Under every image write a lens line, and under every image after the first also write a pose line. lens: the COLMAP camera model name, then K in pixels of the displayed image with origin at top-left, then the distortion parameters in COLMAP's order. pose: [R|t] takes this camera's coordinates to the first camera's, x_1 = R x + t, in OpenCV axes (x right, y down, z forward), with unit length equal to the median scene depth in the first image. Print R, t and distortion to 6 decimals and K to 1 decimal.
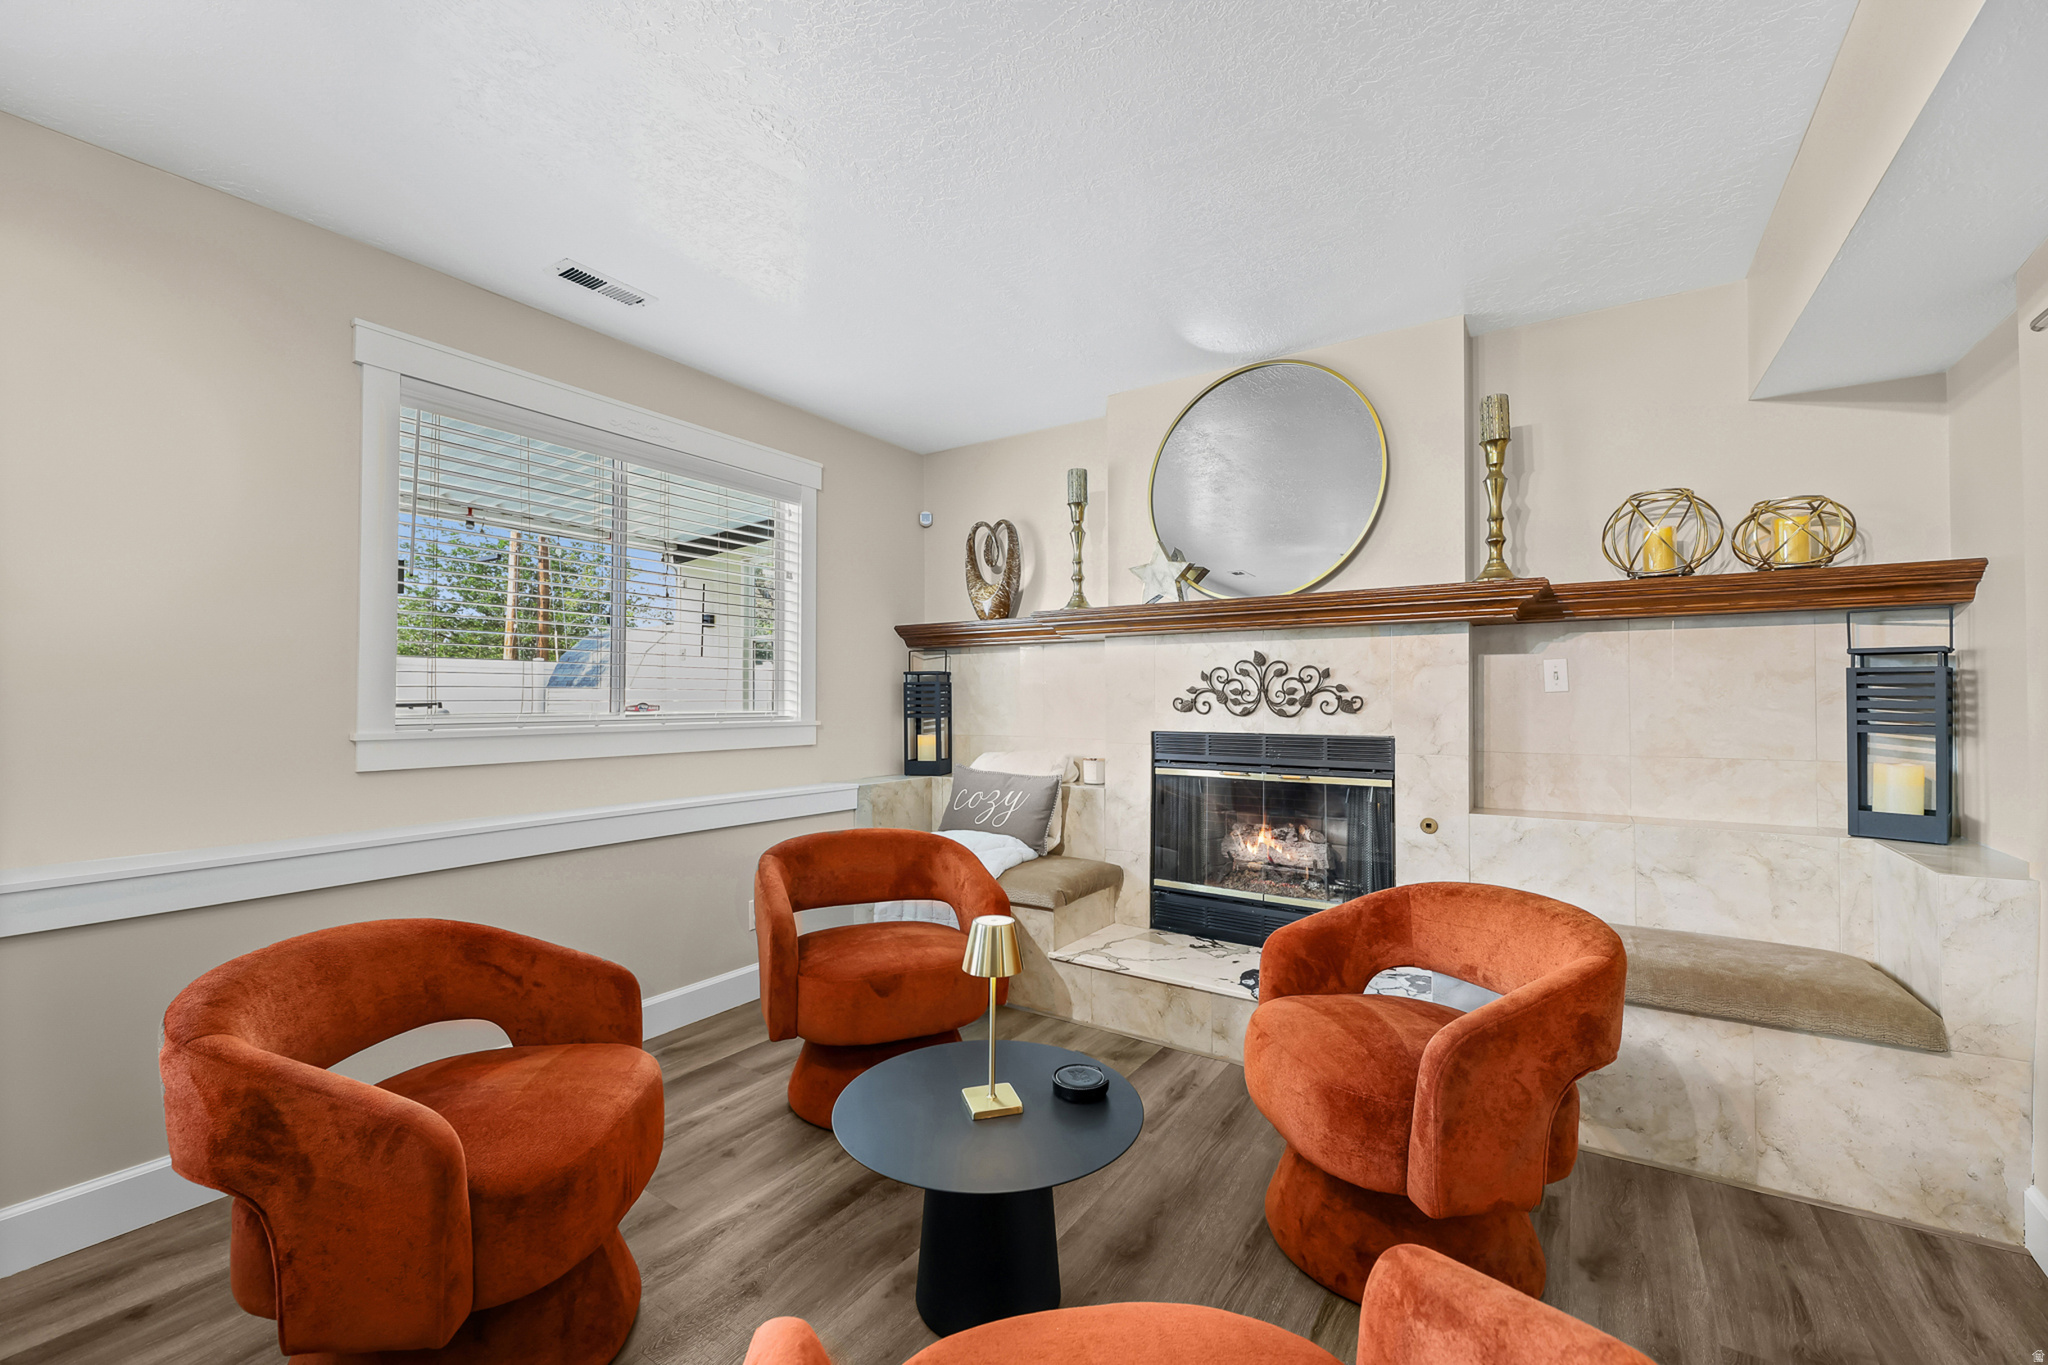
lens RADIAL K [[844.3, 0, 1024.0], [0, 844.3, 682.5], [0, 0, 1]] dist [-0.001635, -0.000257]
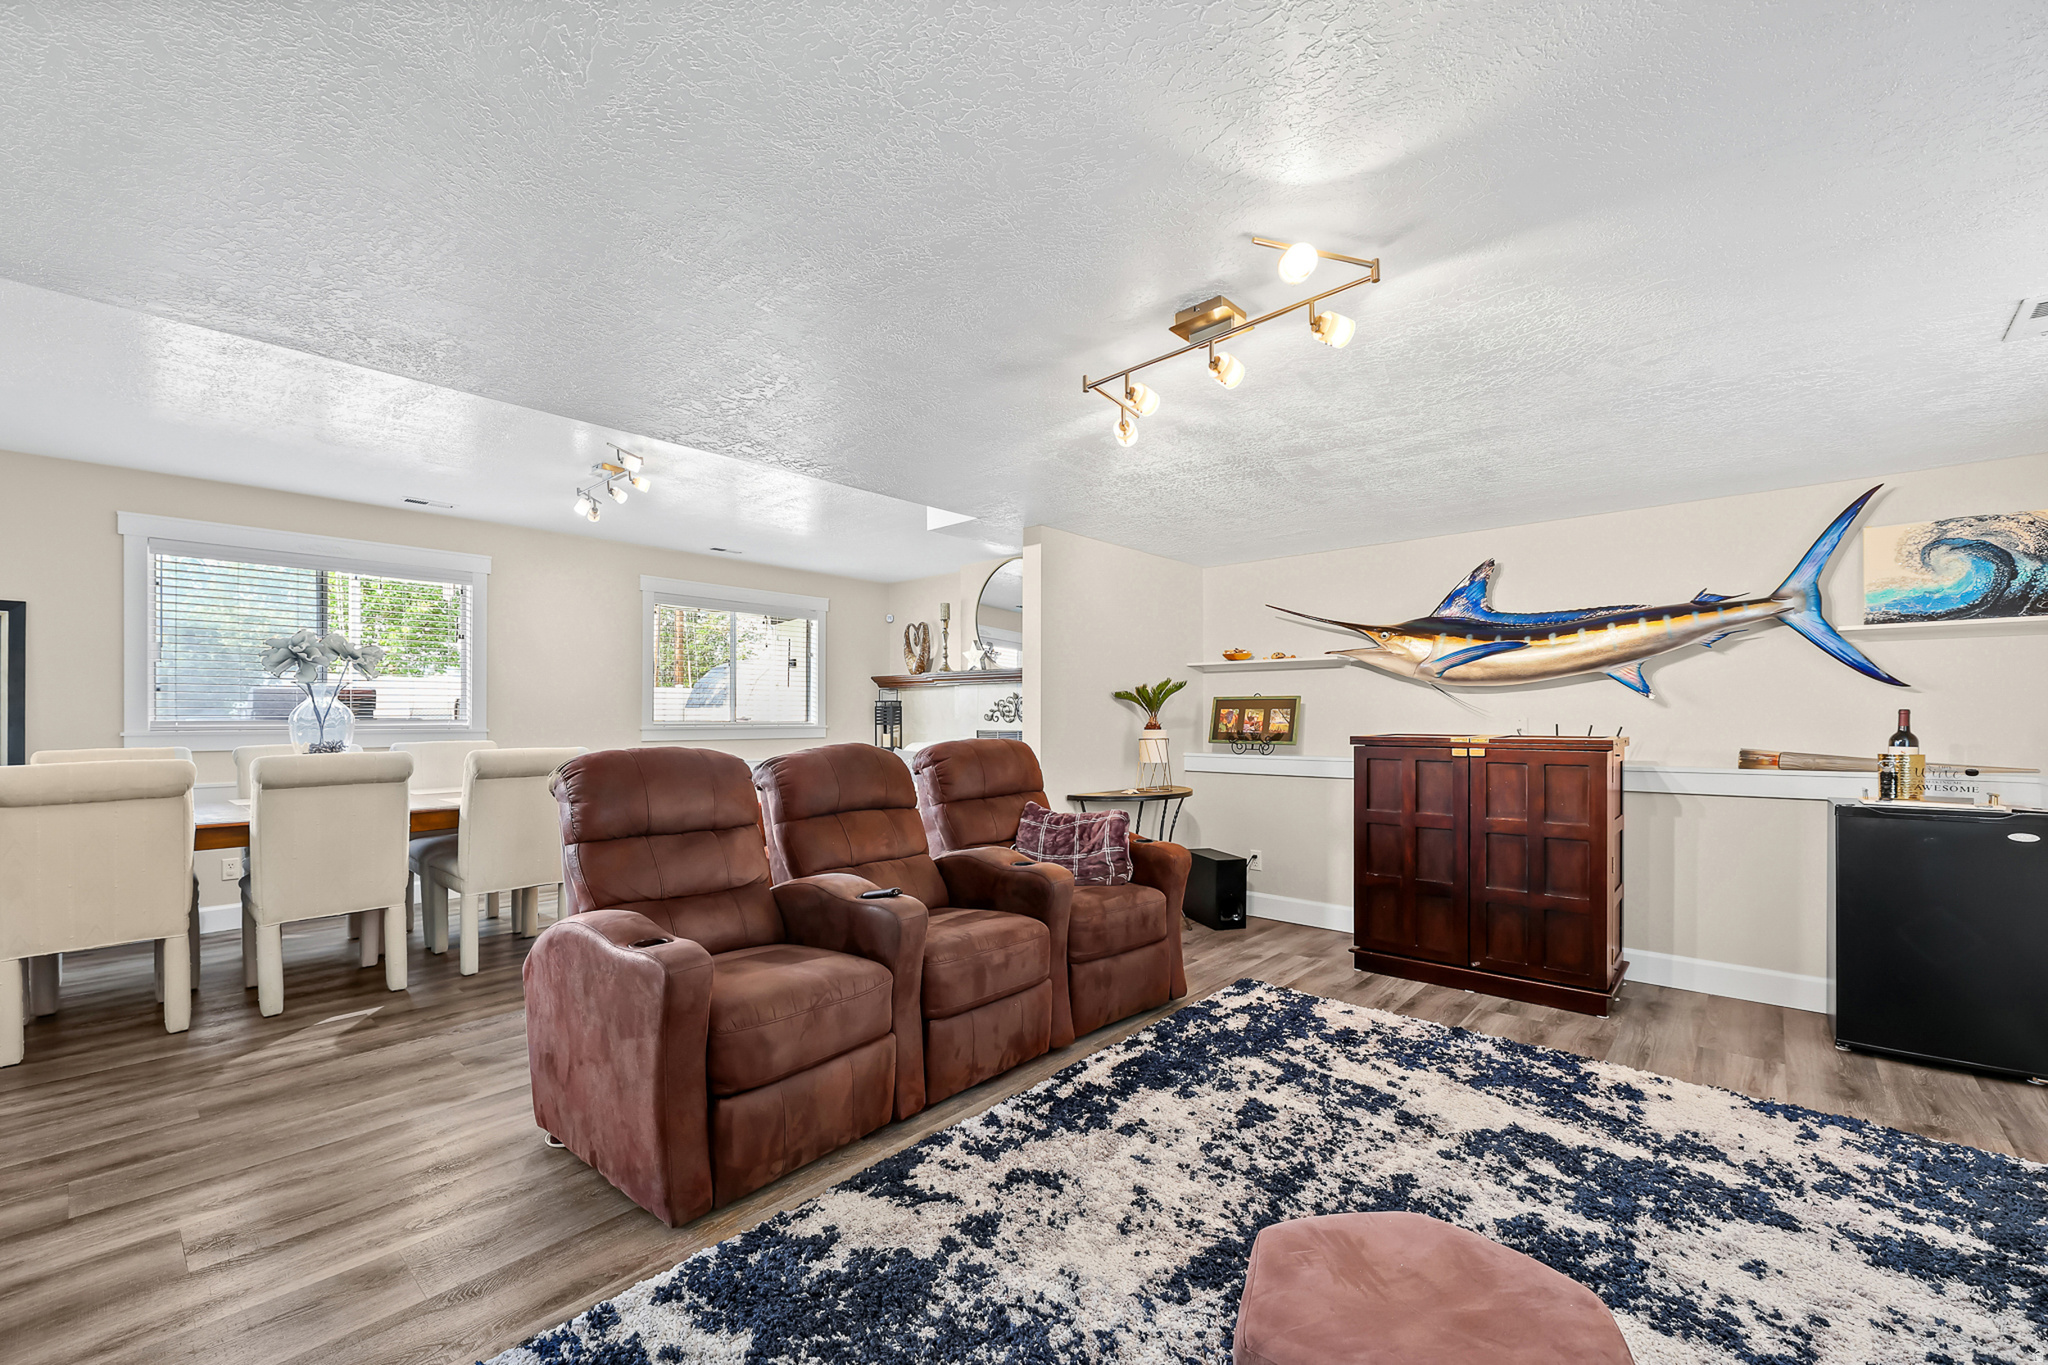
lens RADIAL K [[844.3, 0, 1024.0], [0, 844.3, 682.5], [0, 0, 1]] dist [-0.001635, -0.000257]
pose [[0.992788, 0.006422, -0.119712, 0.436682], [-0.010115, 0.999491, -0.030266, 0.001567], [0.119457, 0.031258, 0.992347, -0.889488]]
